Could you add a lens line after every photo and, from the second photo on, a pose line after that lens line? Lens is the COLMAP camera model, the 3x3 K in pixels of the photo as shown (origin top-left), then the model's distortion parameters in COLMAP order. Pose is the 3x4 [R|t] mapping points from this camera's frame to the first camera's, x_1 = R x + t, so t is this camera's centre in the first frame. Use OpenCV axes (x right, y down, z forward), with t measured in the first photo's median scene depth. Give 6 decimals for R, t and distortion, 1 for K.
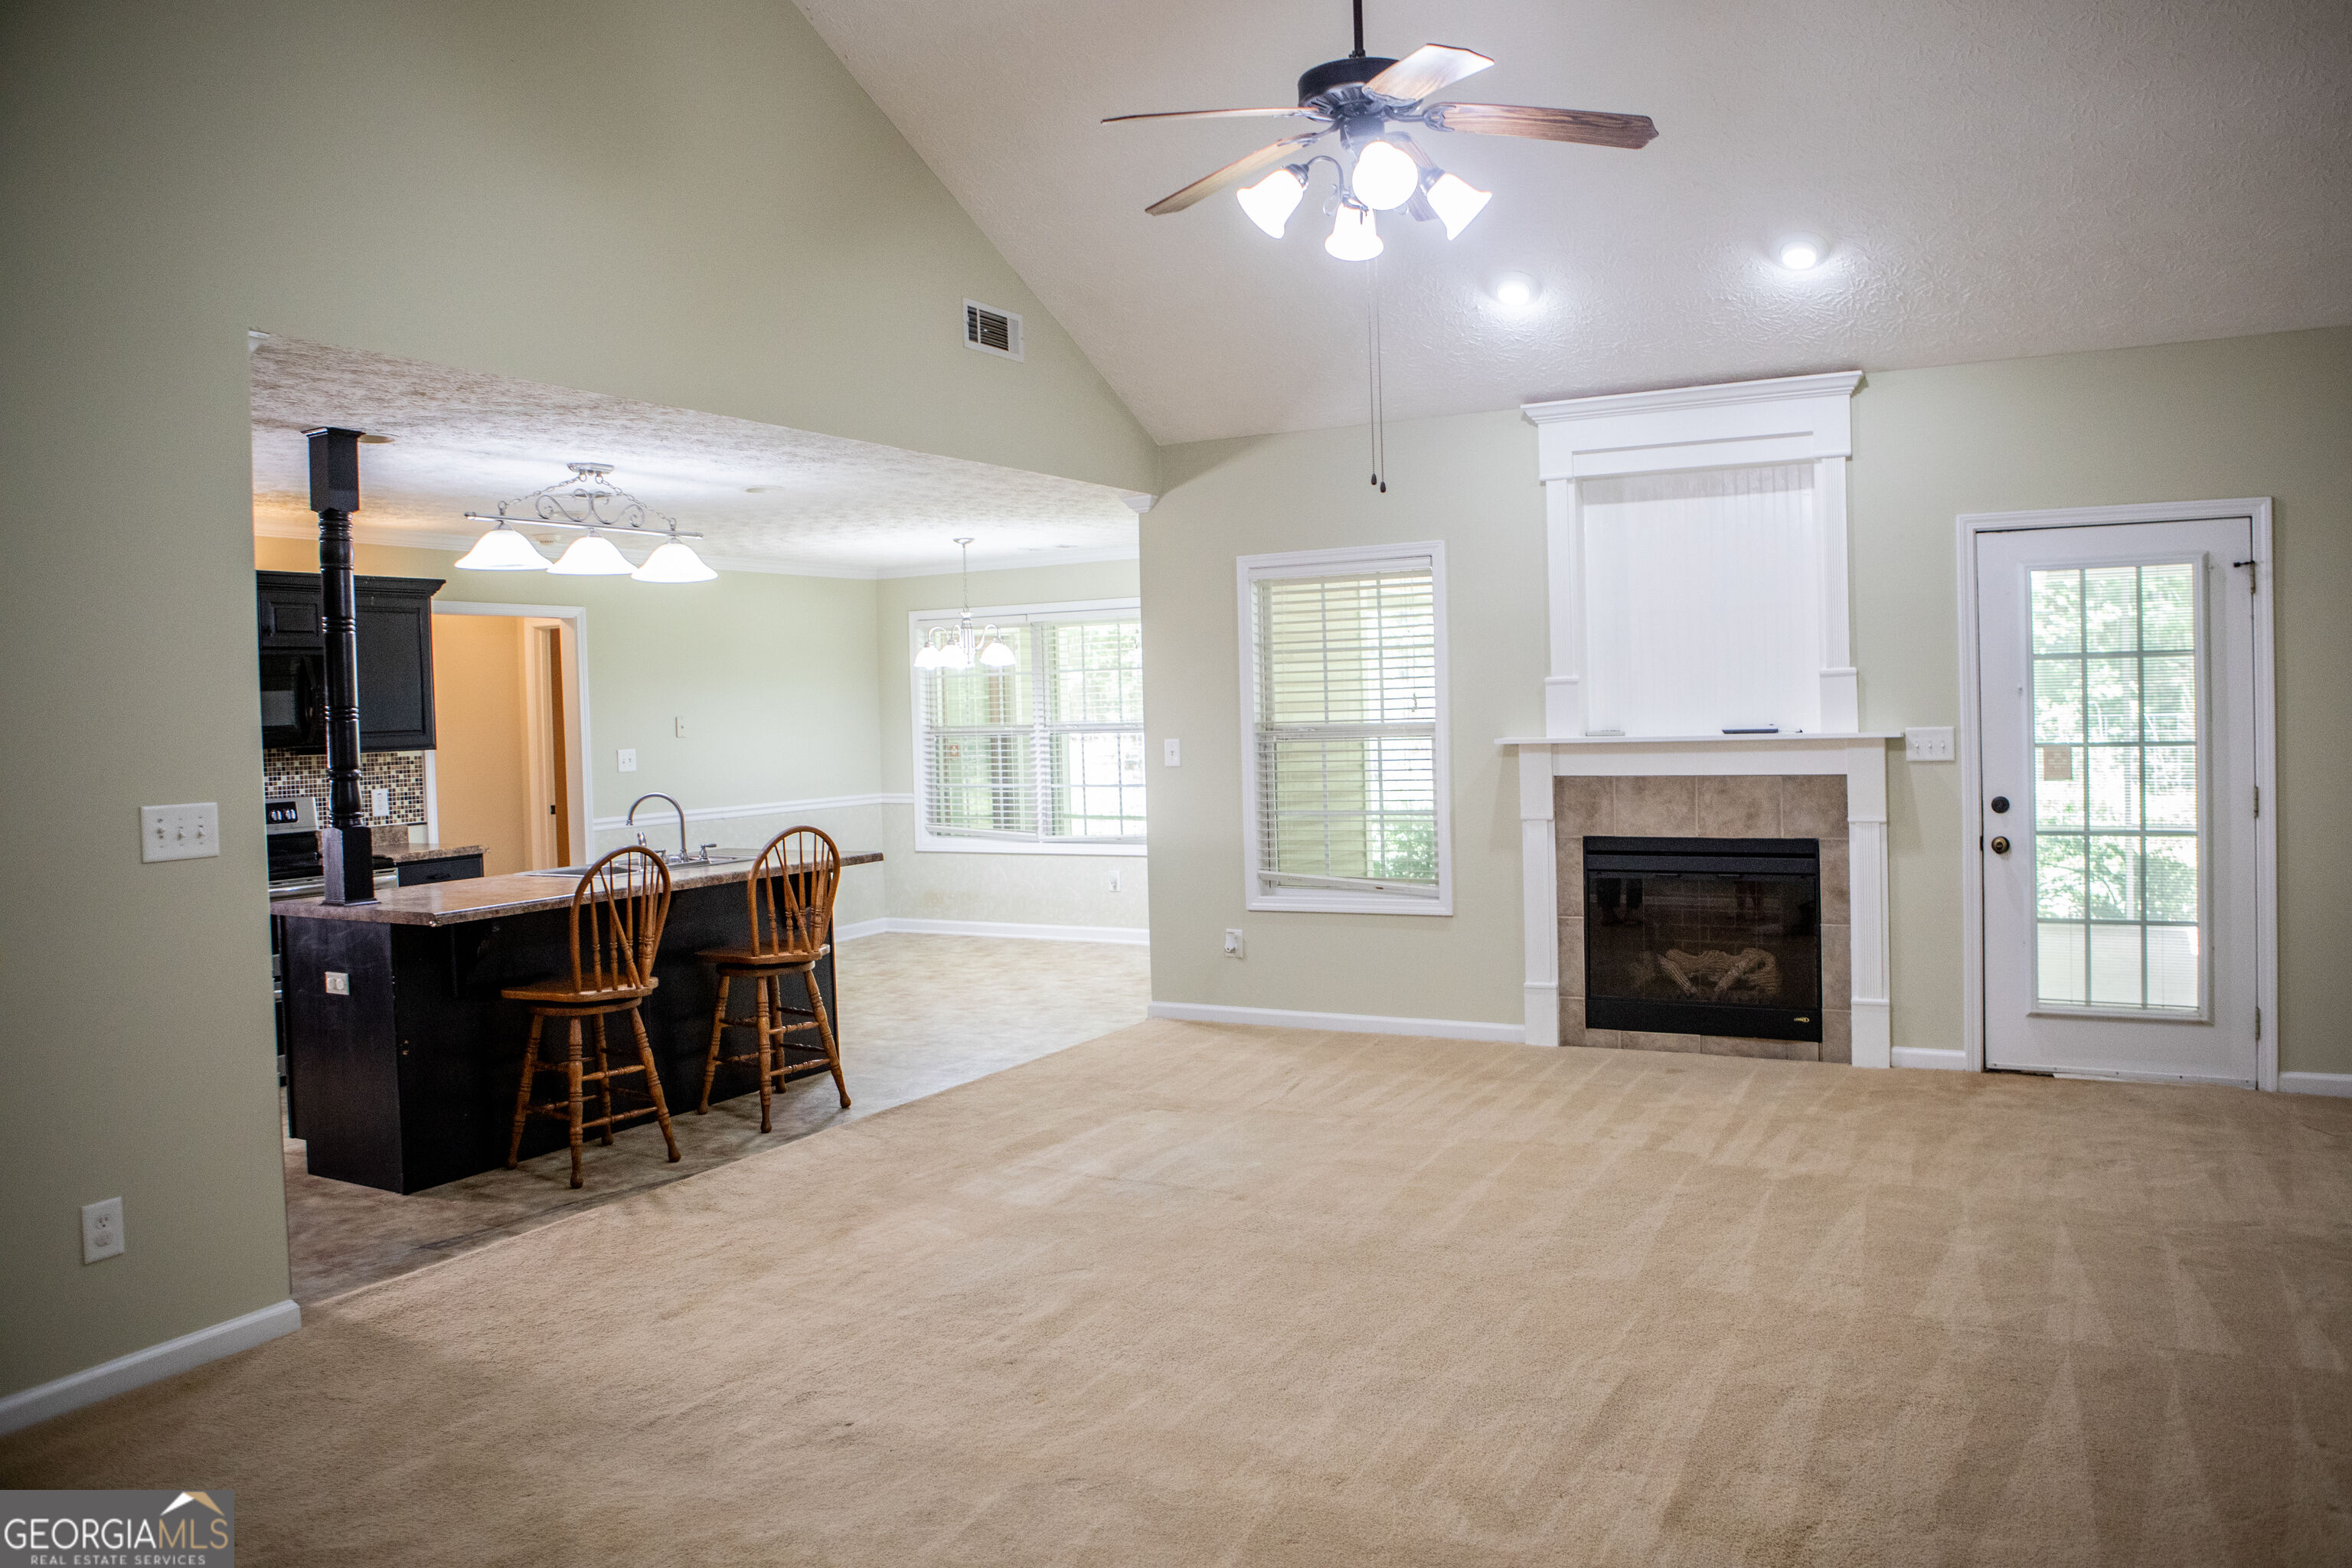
lens RADIAL K [[1678.6, 0, 1241.4], [0, 1678.6, 775.9], [0, 0, 1]] dist [-0.121610, 0.088357]
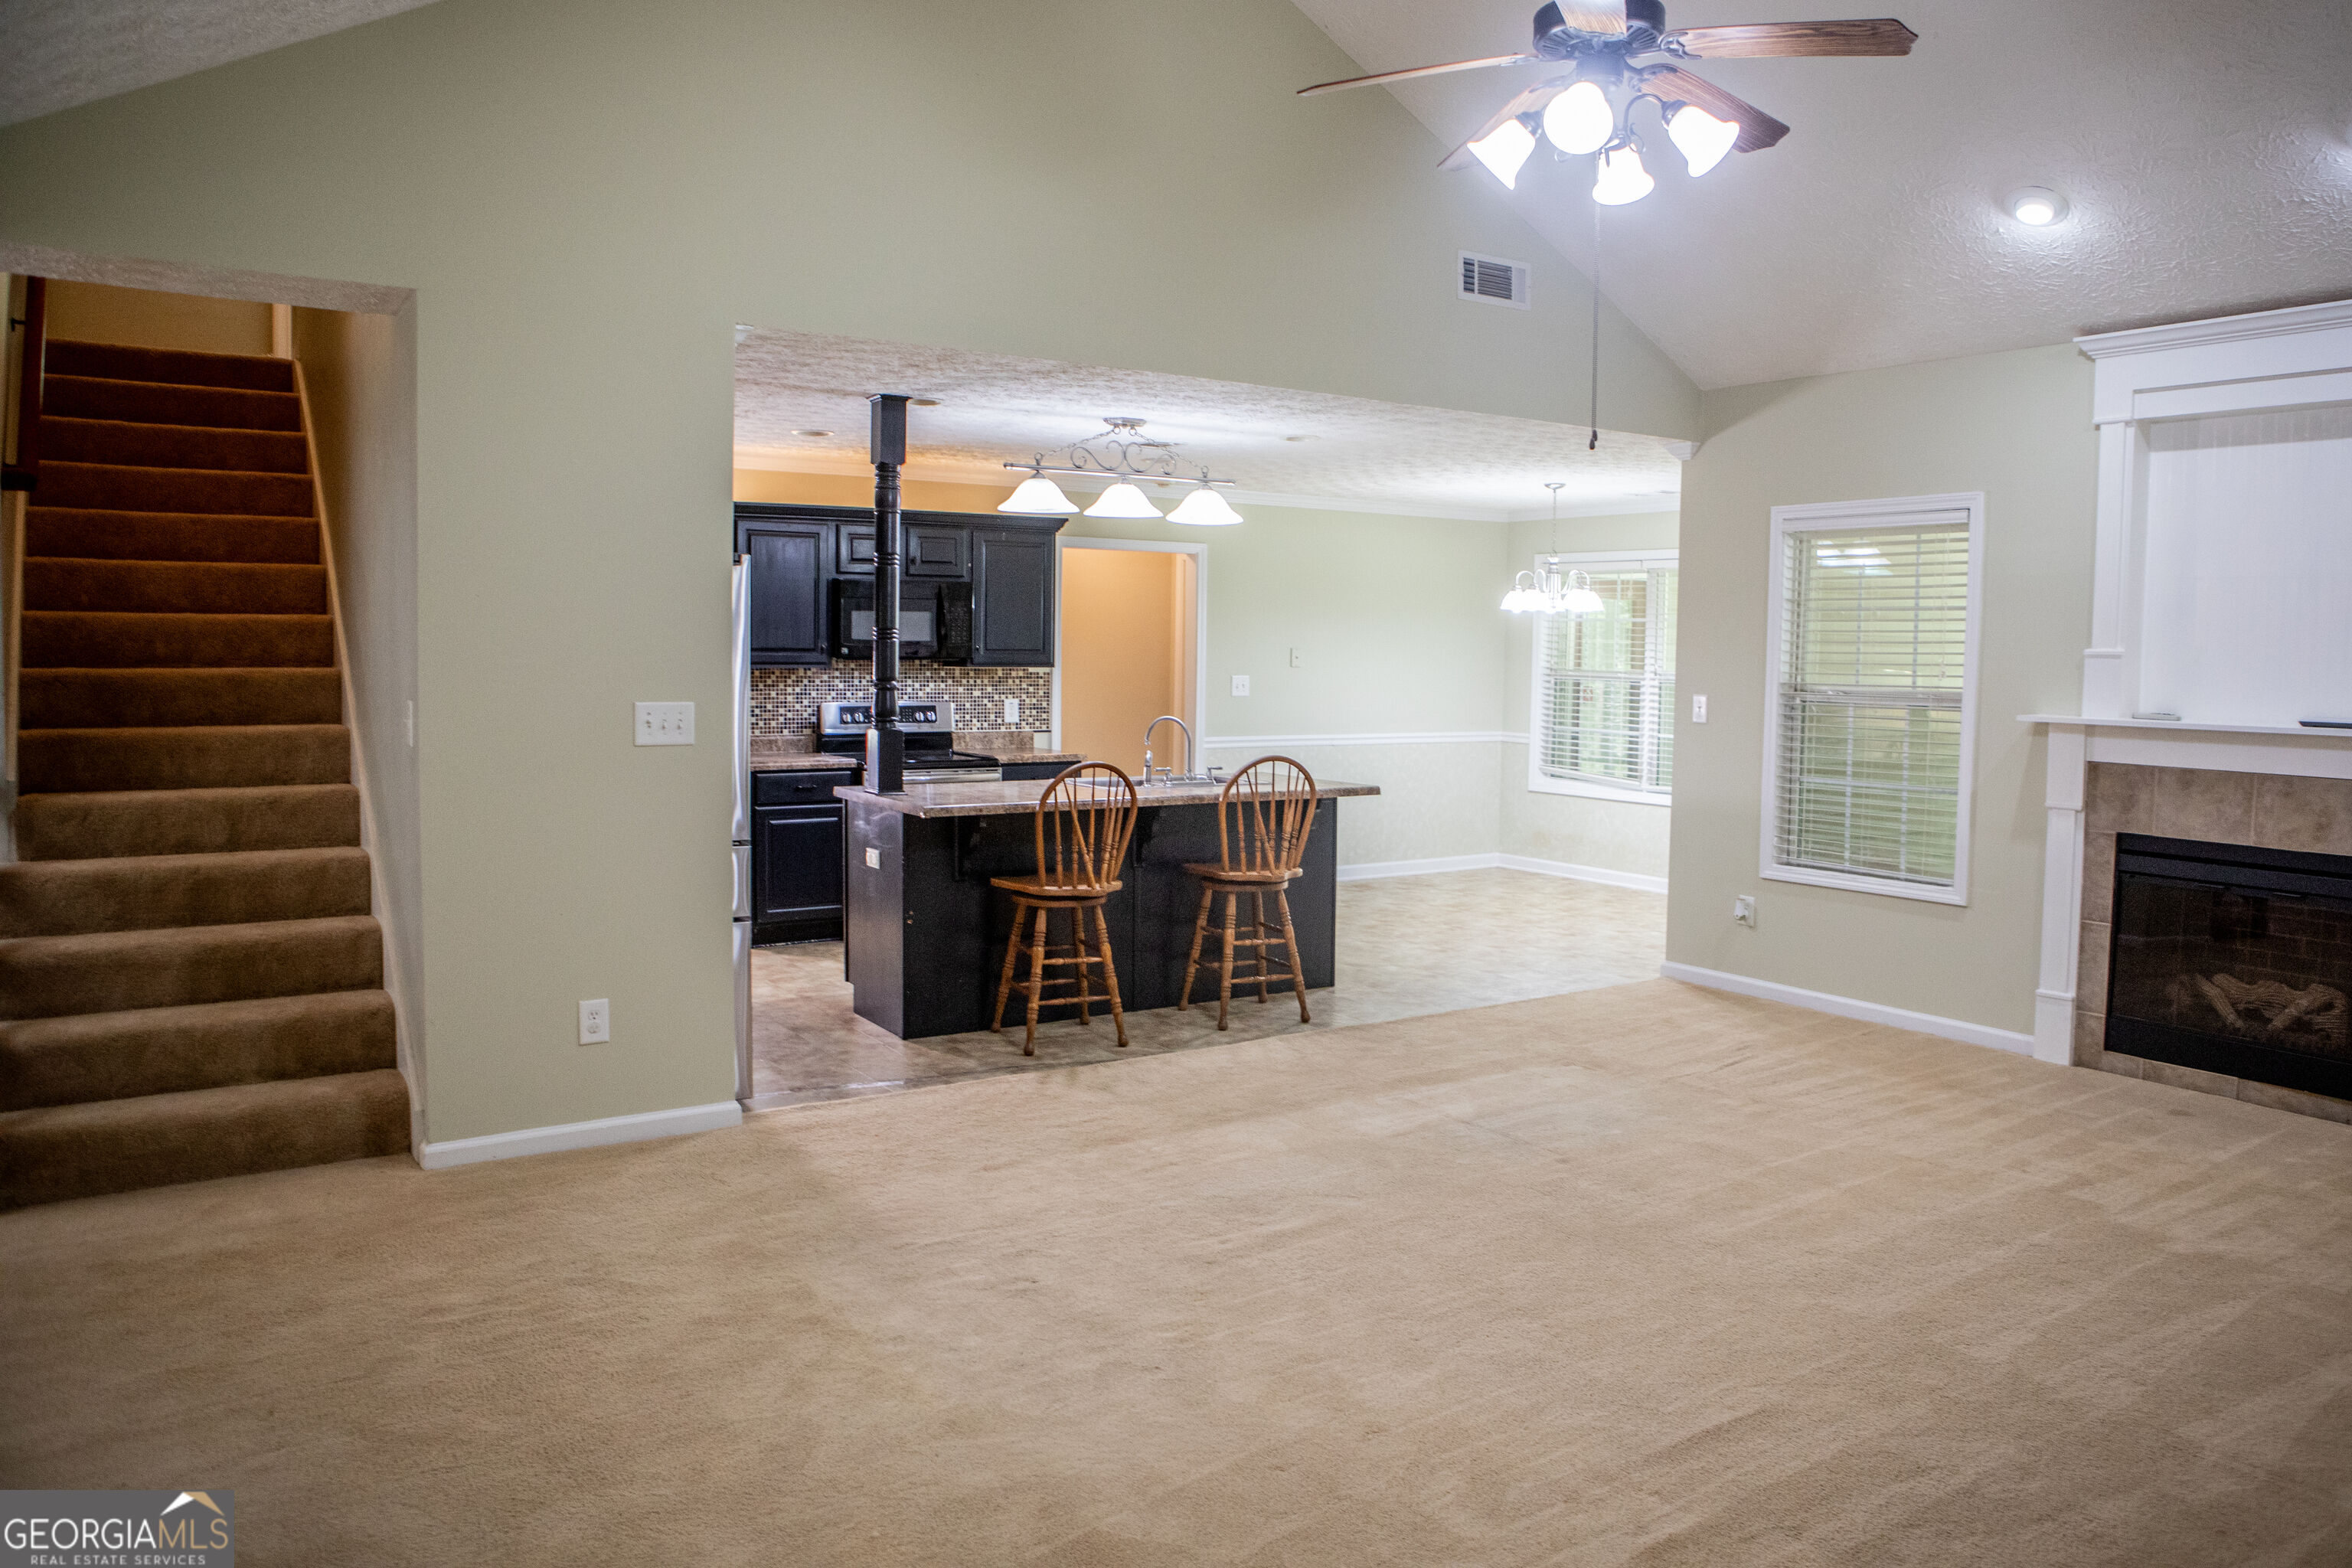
lens RADIAL K [[1678.6, 0, 1241.4], [0, 1678.6, 775.9], [0, 0, 1]] dist [-0.121610, 0.088357]
pose [[0.883152, 0.077151, -0.462699, 0.218578], [-0.059632, 0.996844, 0.052394, -0.012331], [0.465281, -0.018680, 0.884966, 0.033113]]
